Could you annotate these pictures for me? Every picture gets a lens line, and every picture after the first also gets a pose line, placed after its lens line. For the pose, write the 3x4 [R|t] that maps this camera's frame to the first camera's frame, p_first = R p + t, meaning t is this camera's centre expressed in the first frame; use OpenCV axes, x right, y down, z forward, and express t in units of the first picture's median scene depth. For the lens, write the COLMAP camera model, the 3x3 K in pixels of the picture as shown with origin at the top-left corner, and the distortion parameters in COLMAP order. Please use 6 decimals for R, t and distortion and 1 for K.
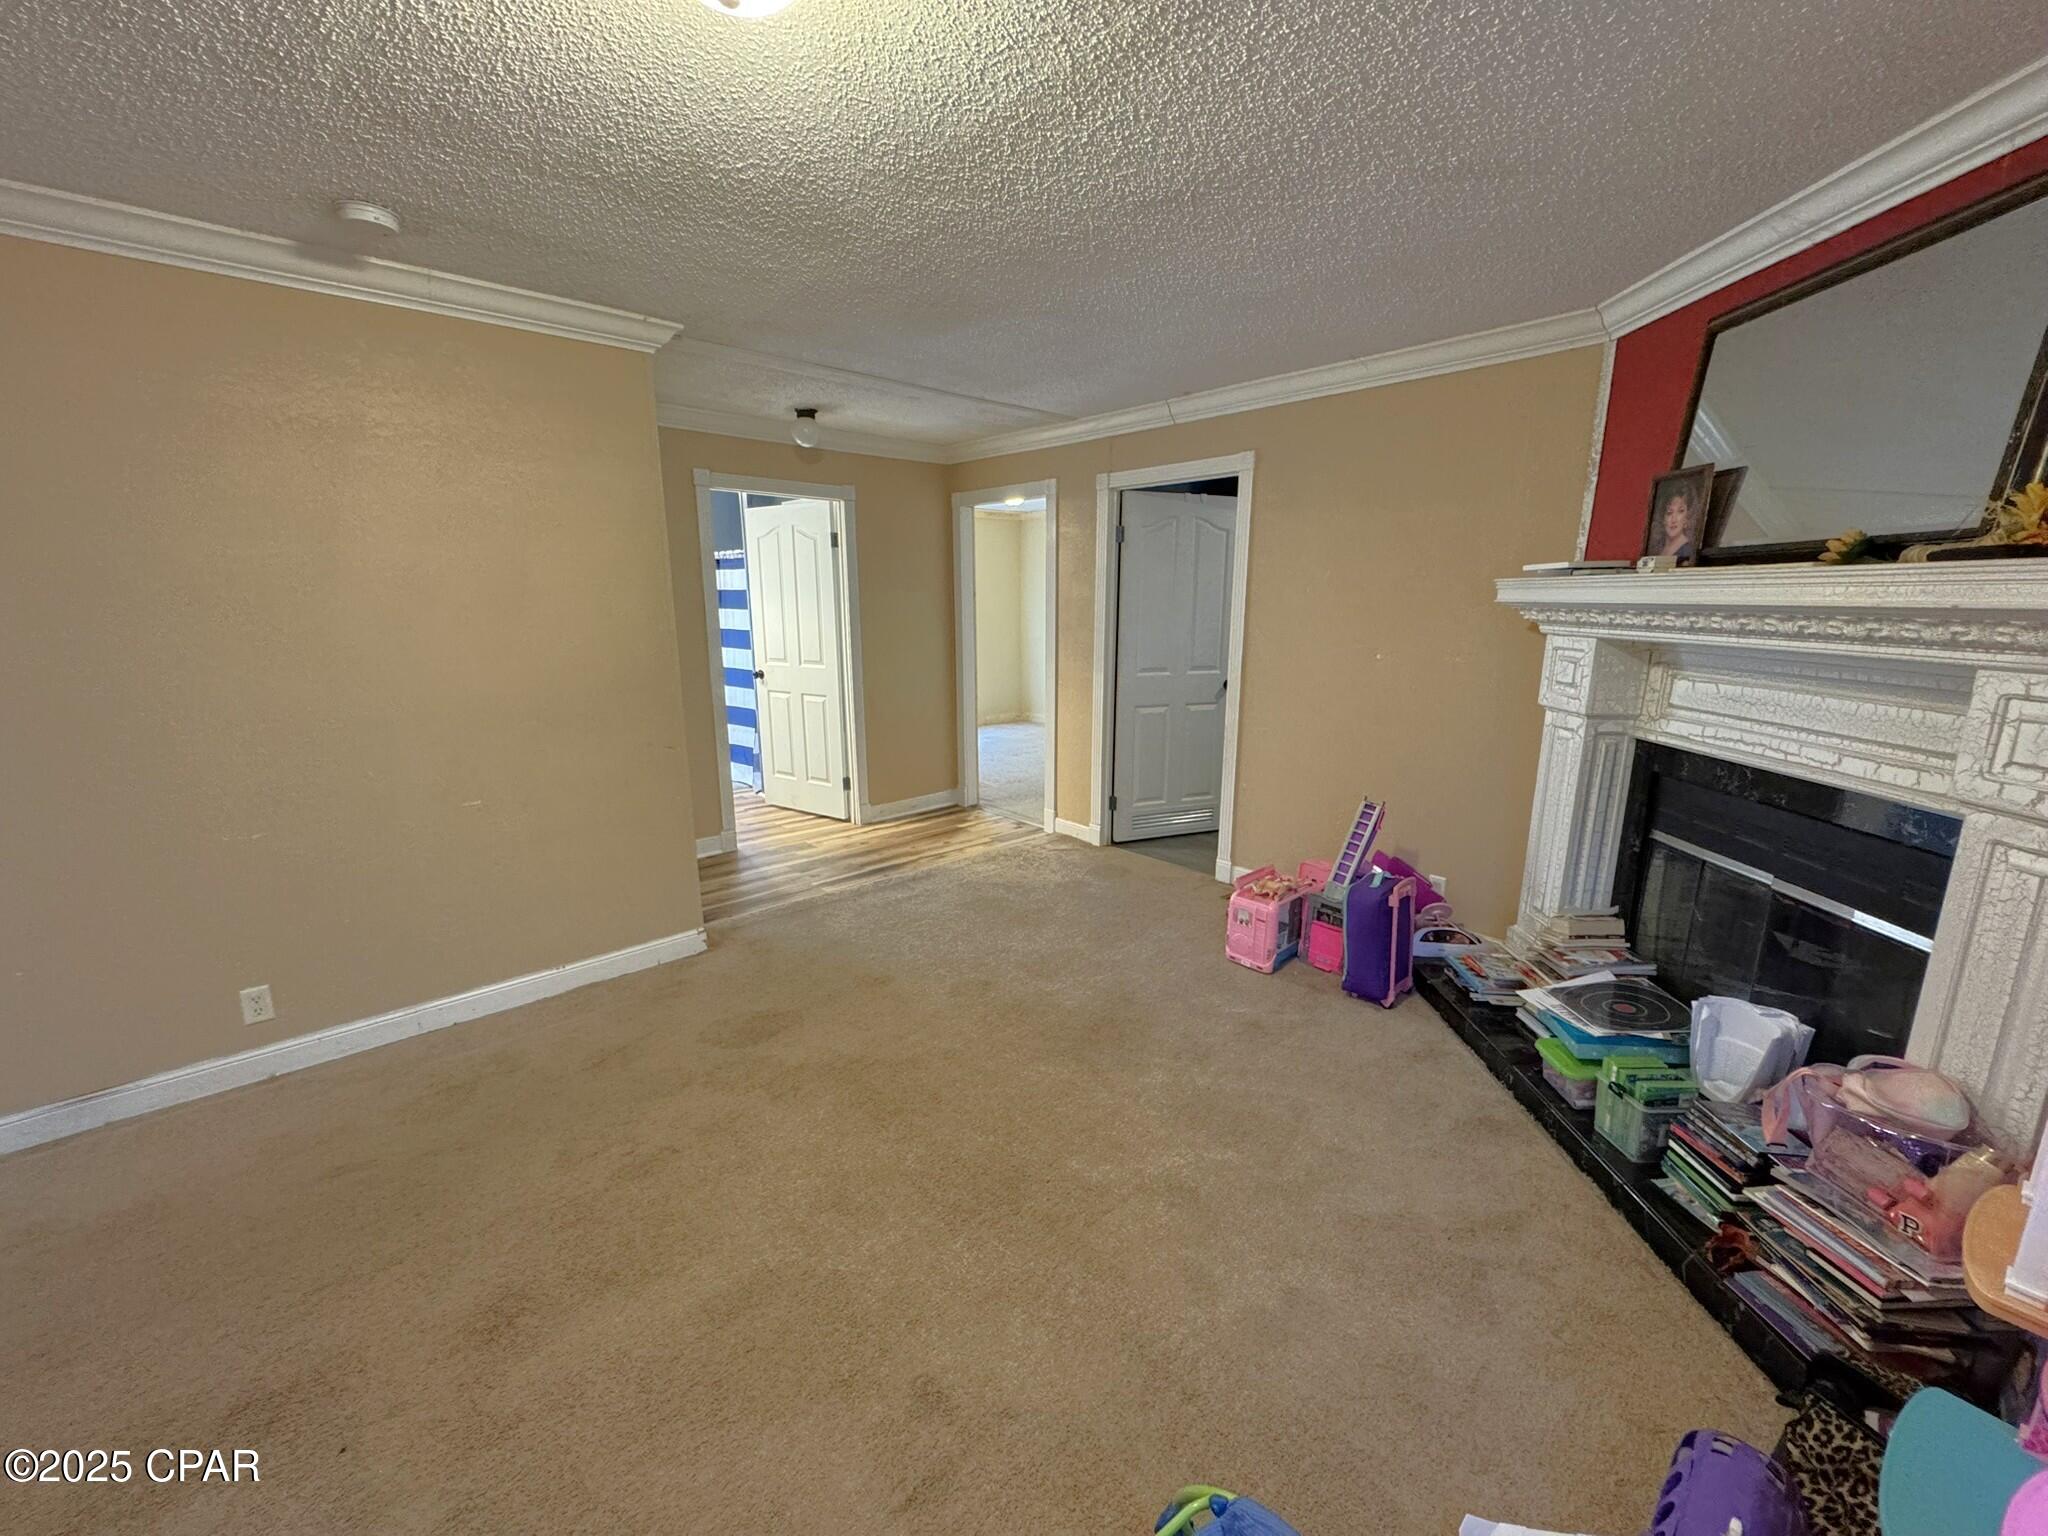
lens RADIAL K [[817.3, 0, 1024.0], [0, 817.3, 768.0], [0, 0, 1]] dist [-0.001391, 0.000167]
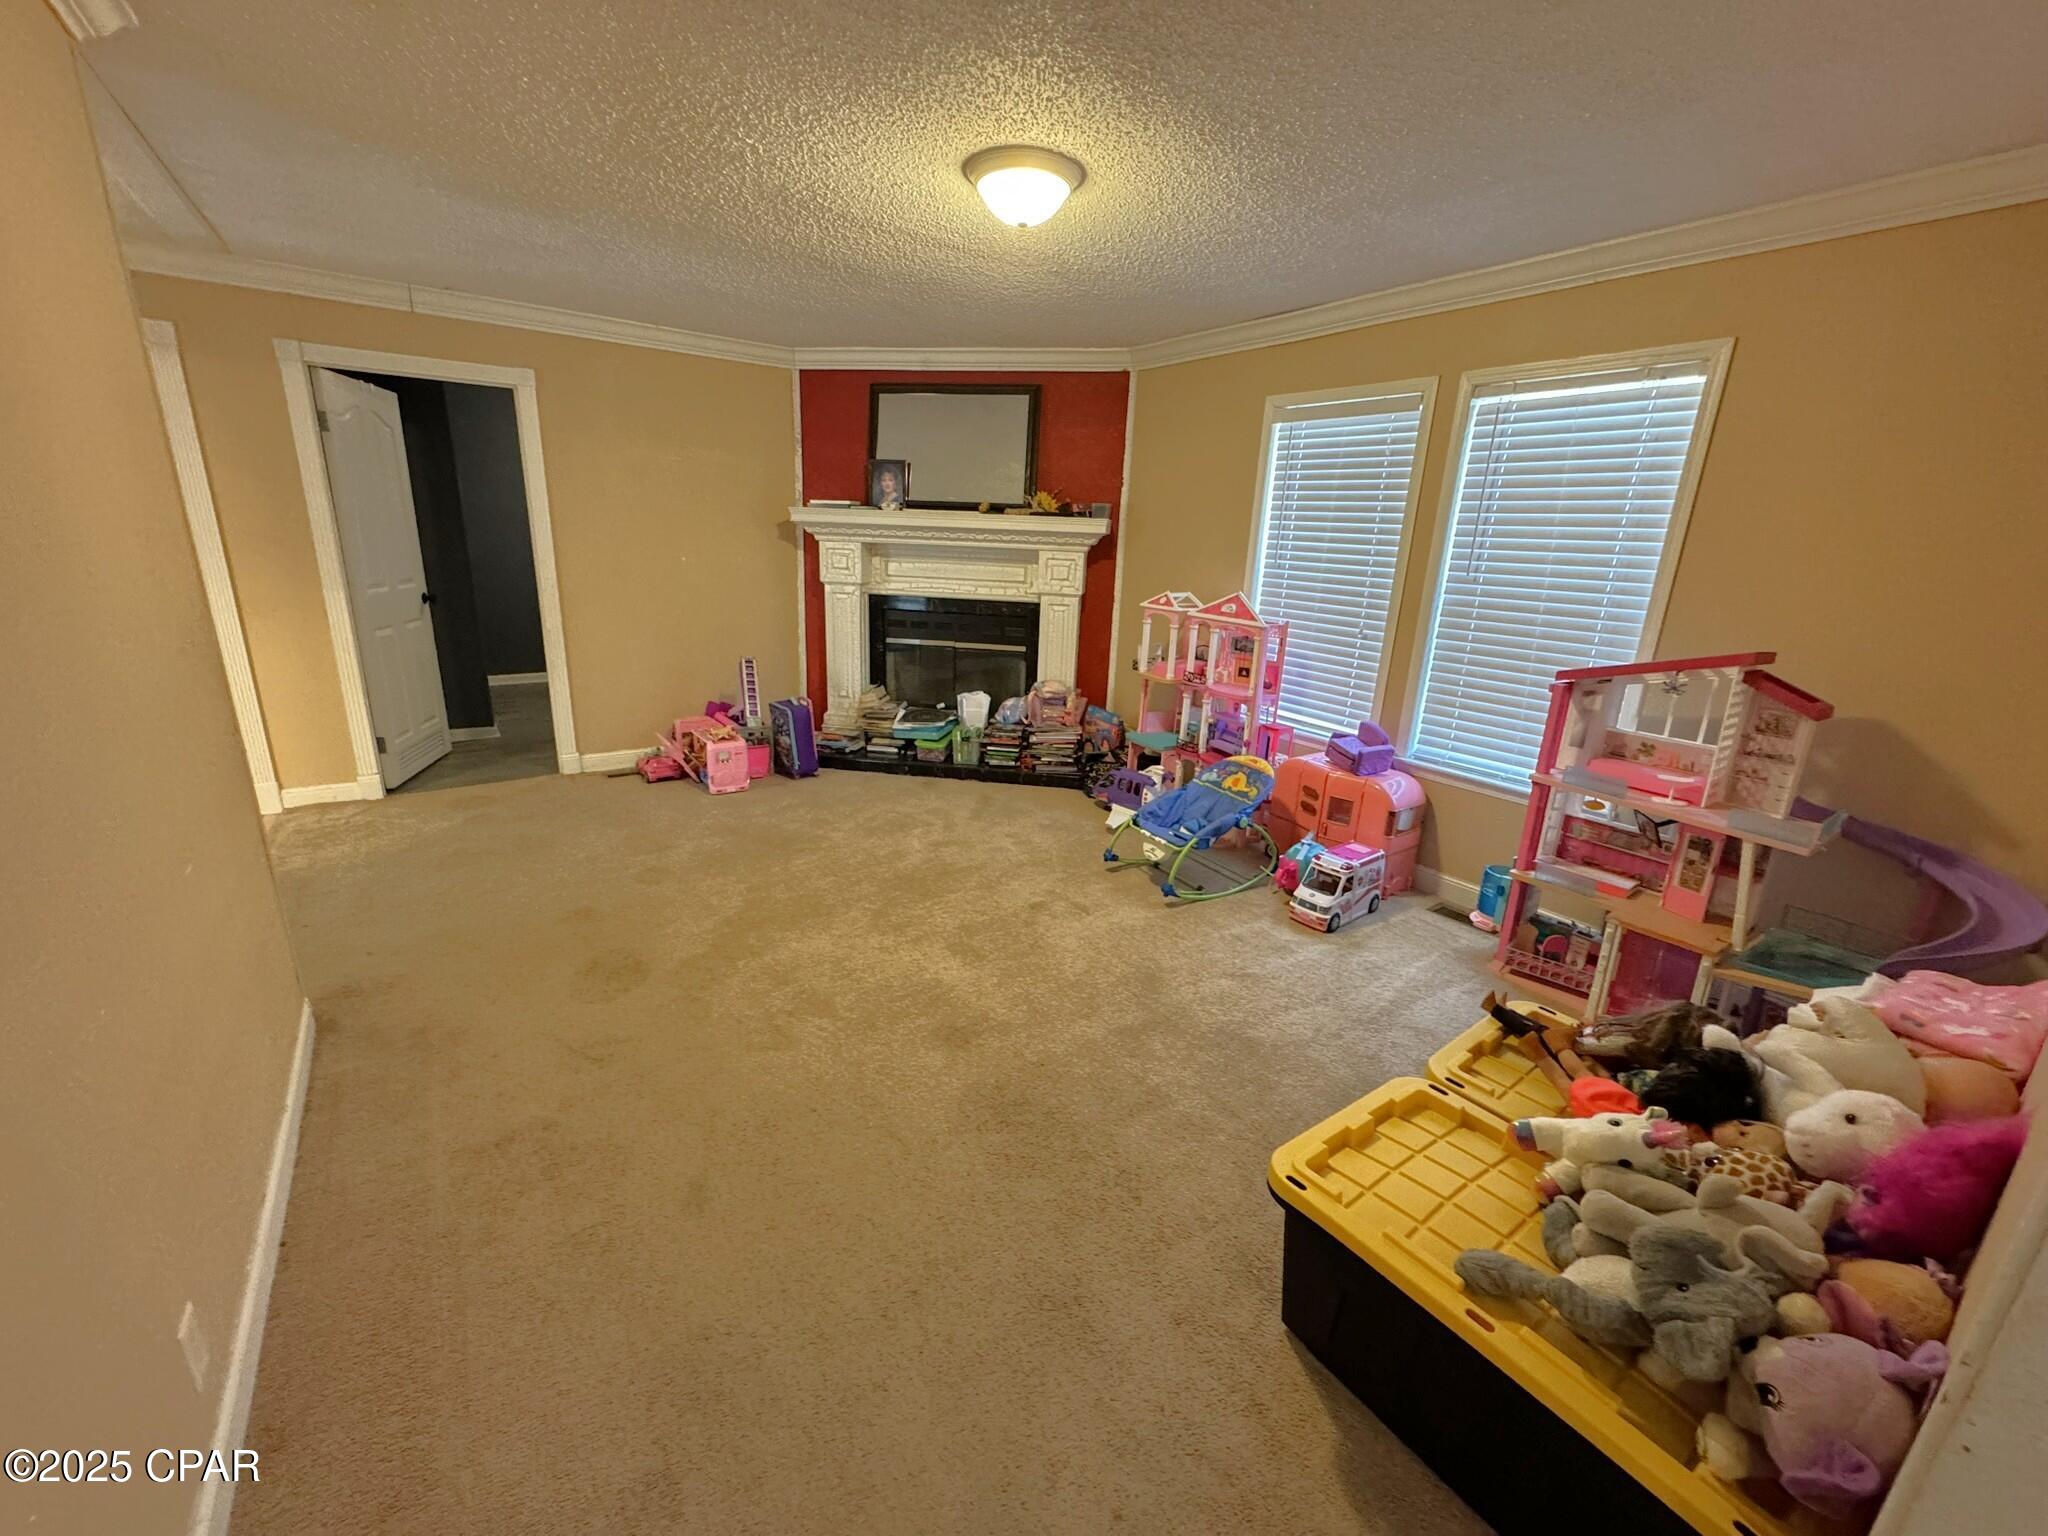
lens RADIAL K [[817.3, 0, 1024.0], [0, 817.3, 768.0], [0, 0, 1]] dist [-0.001391, 0.000167]
pose [[0.106181, -0.272902, 0.956164, -1.253530], [0.166009, 0.952969, 0.253555, -0.077253], [-0.980391, 0.131809, 0.146492, 0.413178]]
